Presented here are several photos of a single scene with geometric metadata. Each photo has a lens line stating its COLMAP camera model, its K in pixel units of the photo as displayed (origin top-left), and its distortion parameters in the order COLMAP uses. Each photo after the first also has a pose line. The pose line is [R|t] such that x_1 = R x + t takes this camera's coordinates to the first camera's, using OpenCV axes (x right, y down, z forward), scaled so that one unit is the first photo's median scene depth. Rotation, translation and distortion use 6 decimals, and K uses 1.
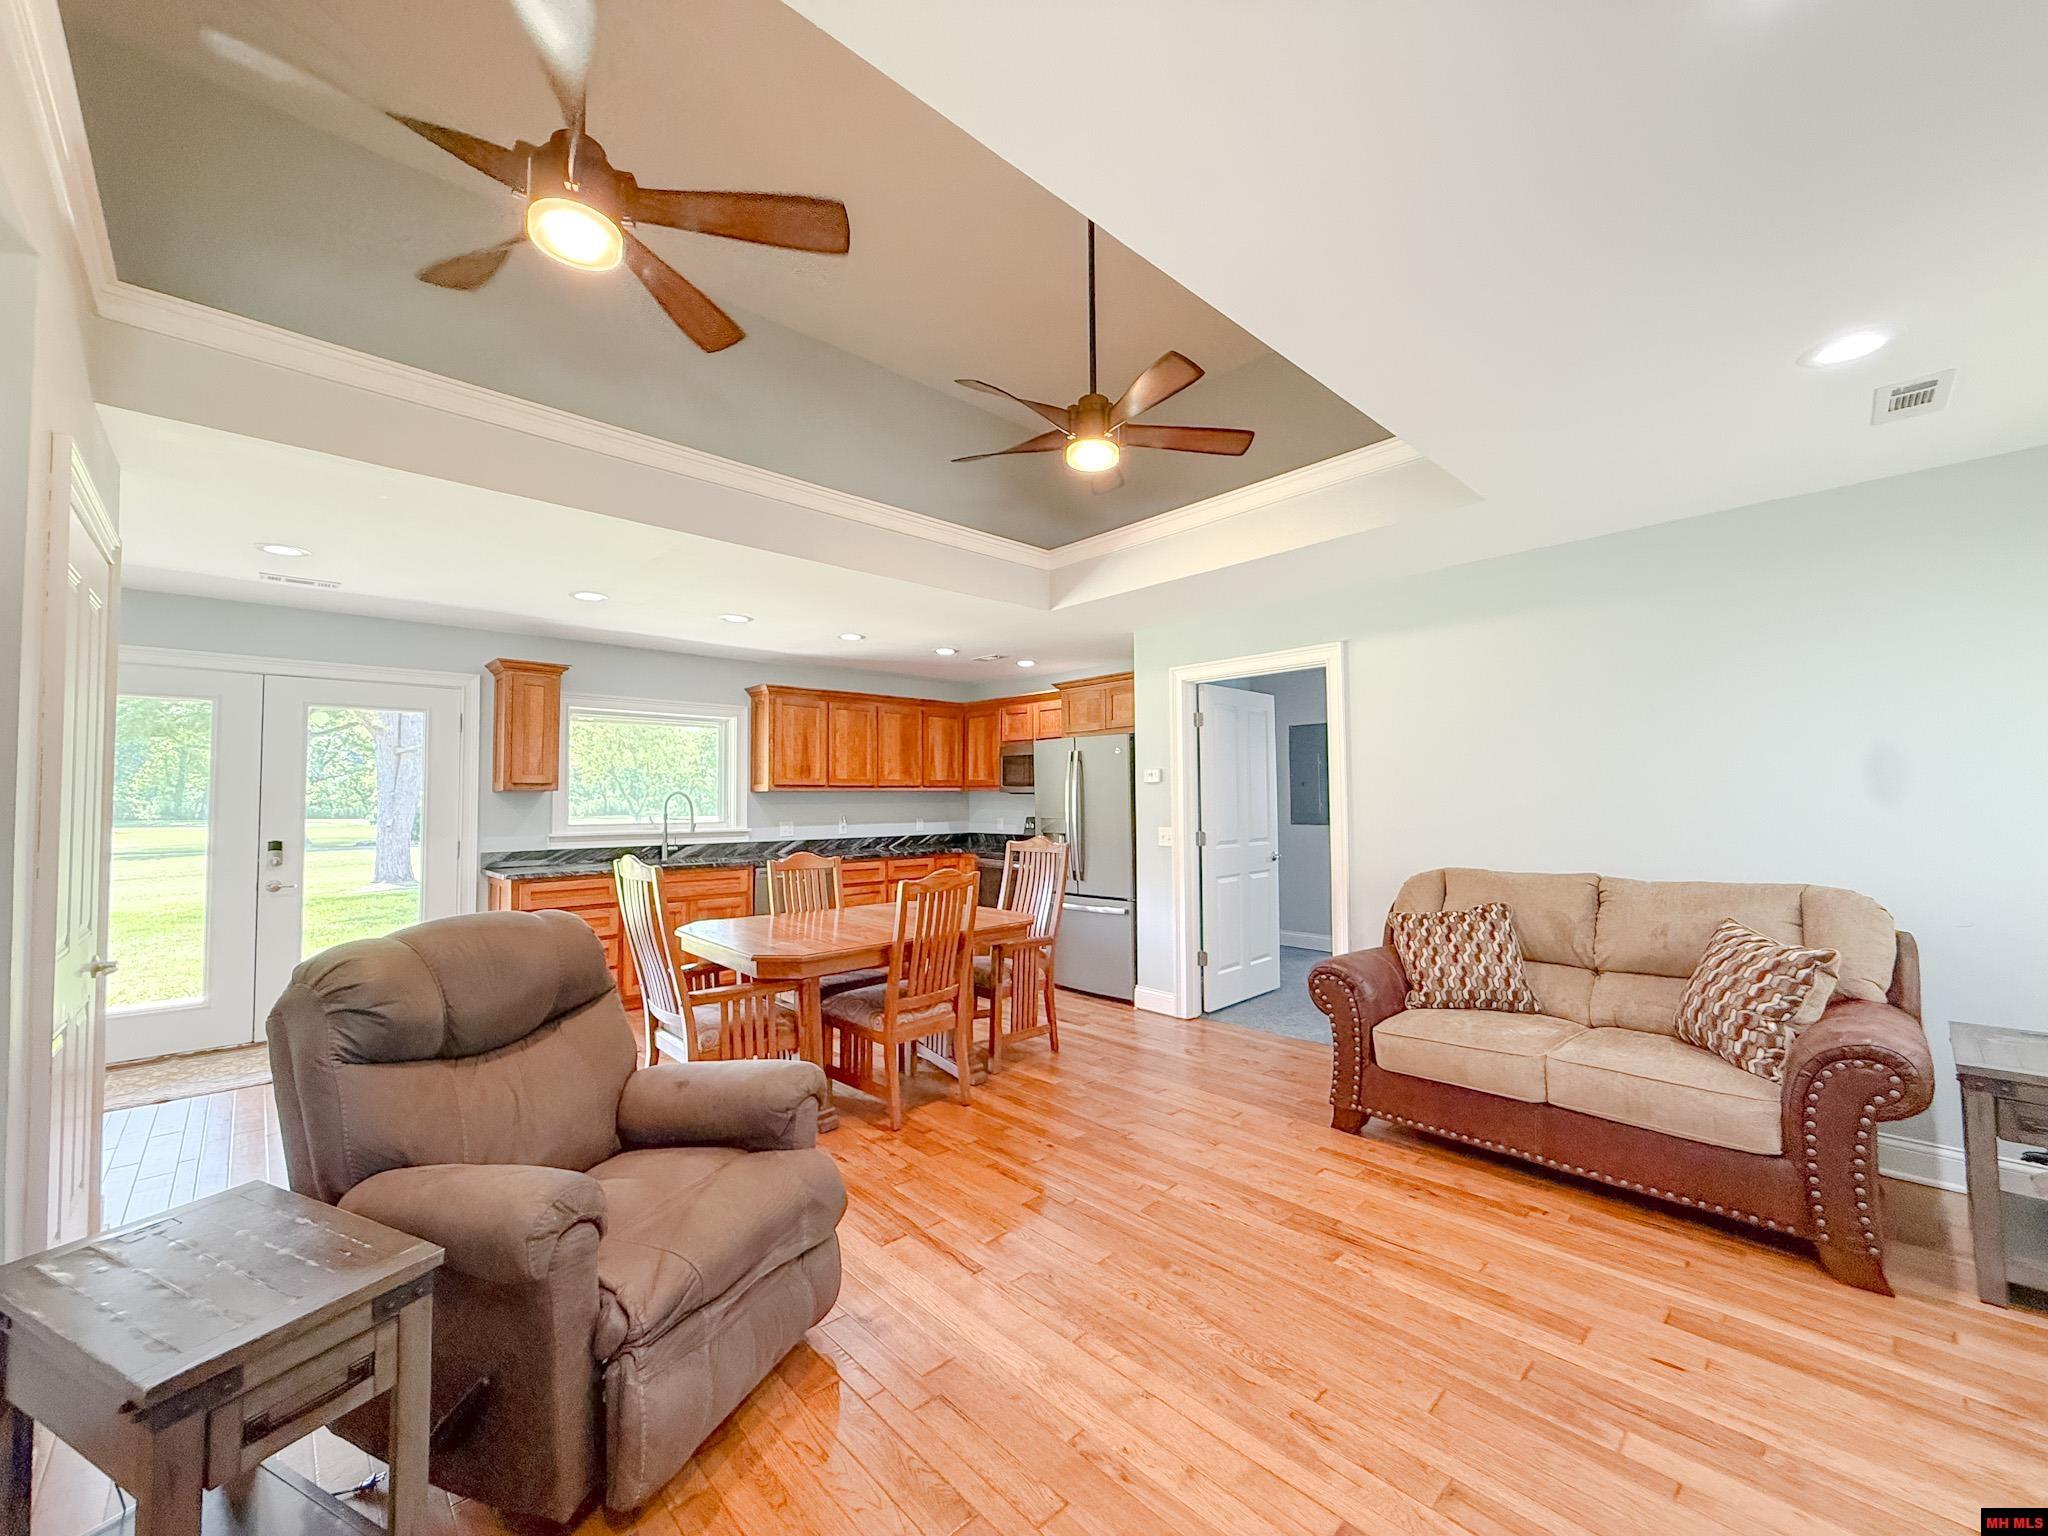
lens RADIAL K [[815.8, 0, 1021.3], [0, 815.8, 780.6], [0, 0, 1]] dist [0.000221, -0.000193]
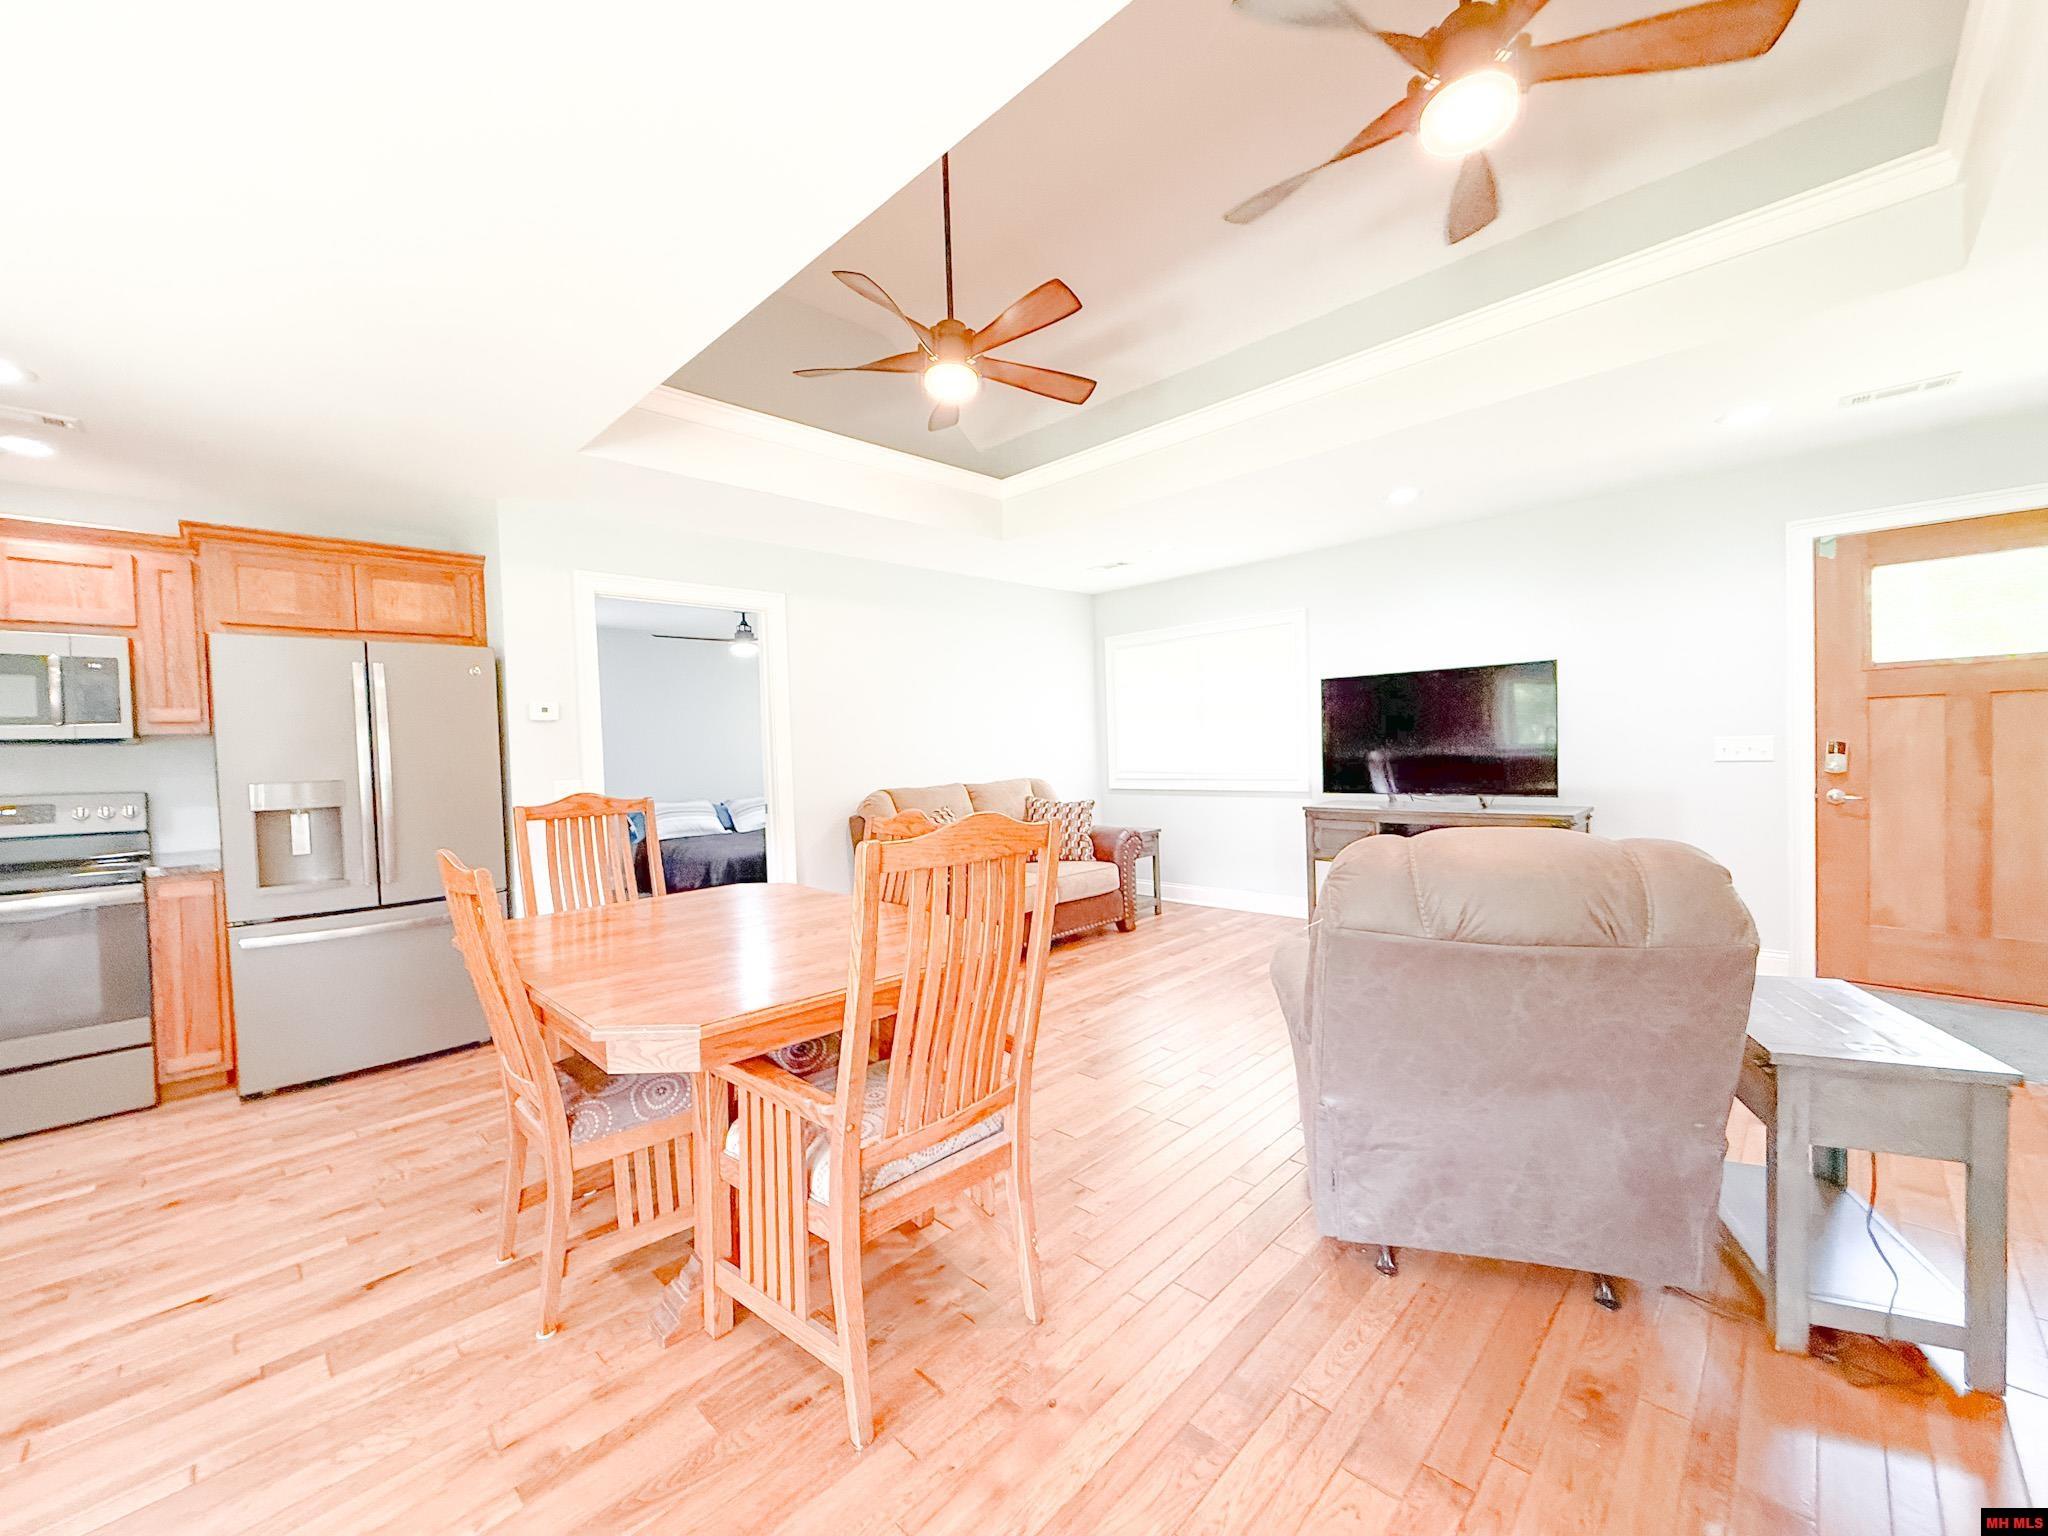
lens RADIAL K [[815.8, 0, 1016.7], [0, 815.8, 768.0], [0, 0, 1]] dist [0.000221, -0.000193]
pose [[-0.040749, -0.019434, 0.998980, -0.515950], [0.010286, 0.999750, 0.019869, 0.030670], [-0.999116, 0.011085, -0.040539, 0.534590]]
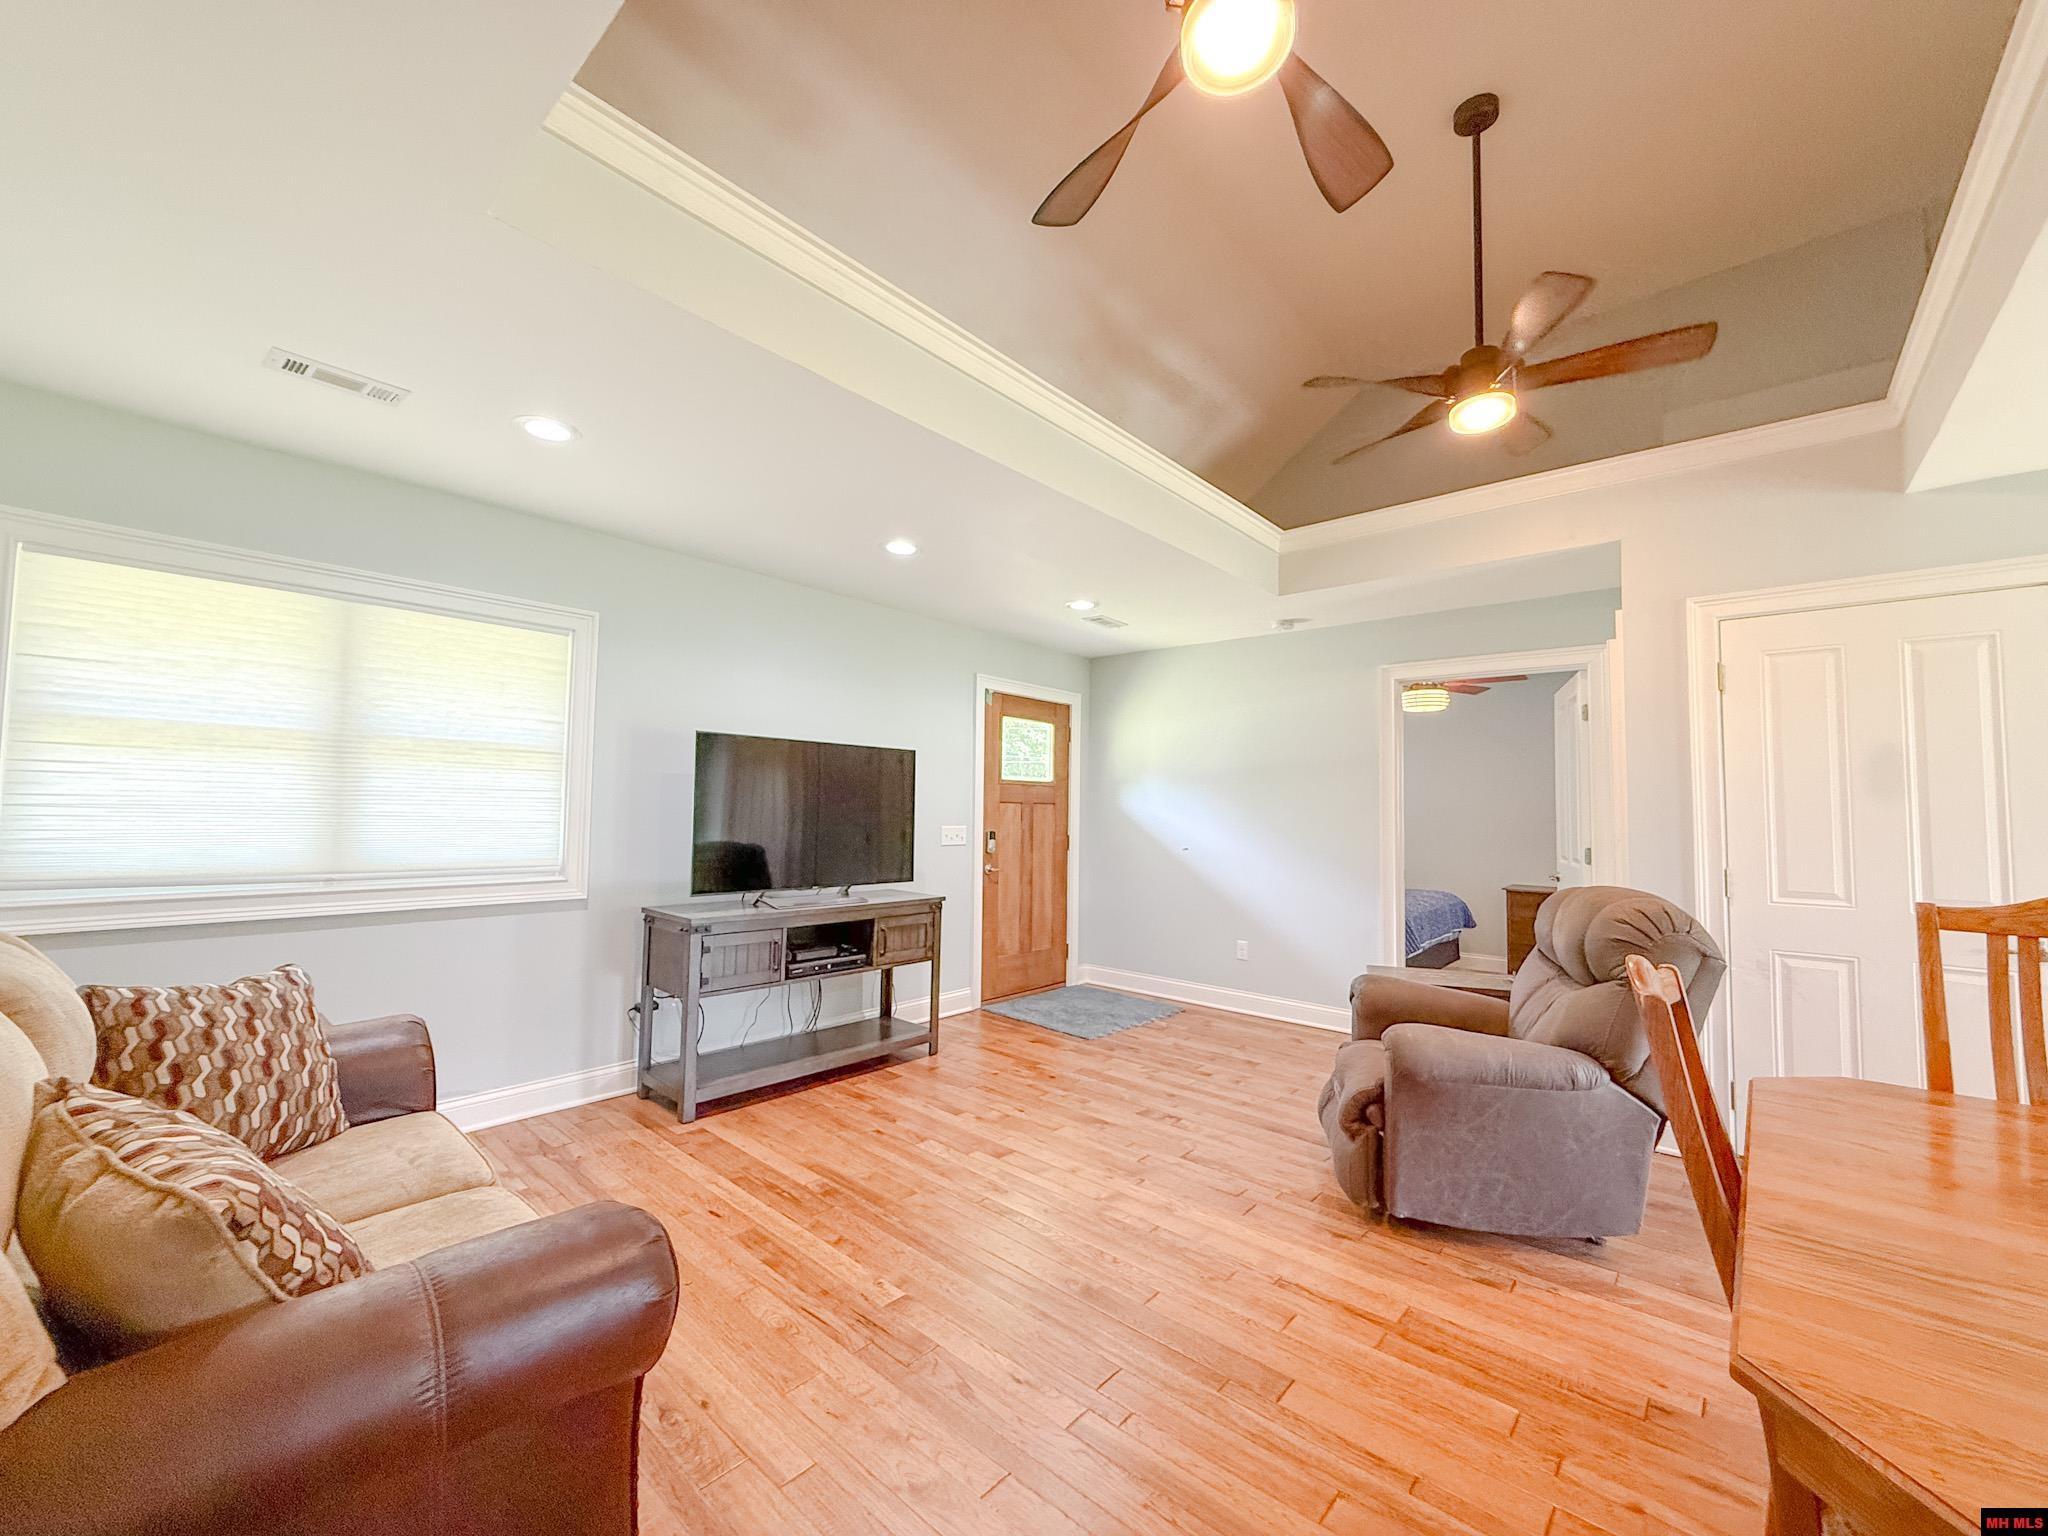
lens RADIAL K [[815.8, 0, 1019.8], [0, 815.8, 768.8], [0, 0, 1]] dist [0.000221, -0.000193]
pose [[-0.995617, -0.013093, -0.092606, 0.139027], [-0.006062, 0.997104, -0.075807, 0.028931], [0.093331, -0.074913, -0.992813, 0.784736]]
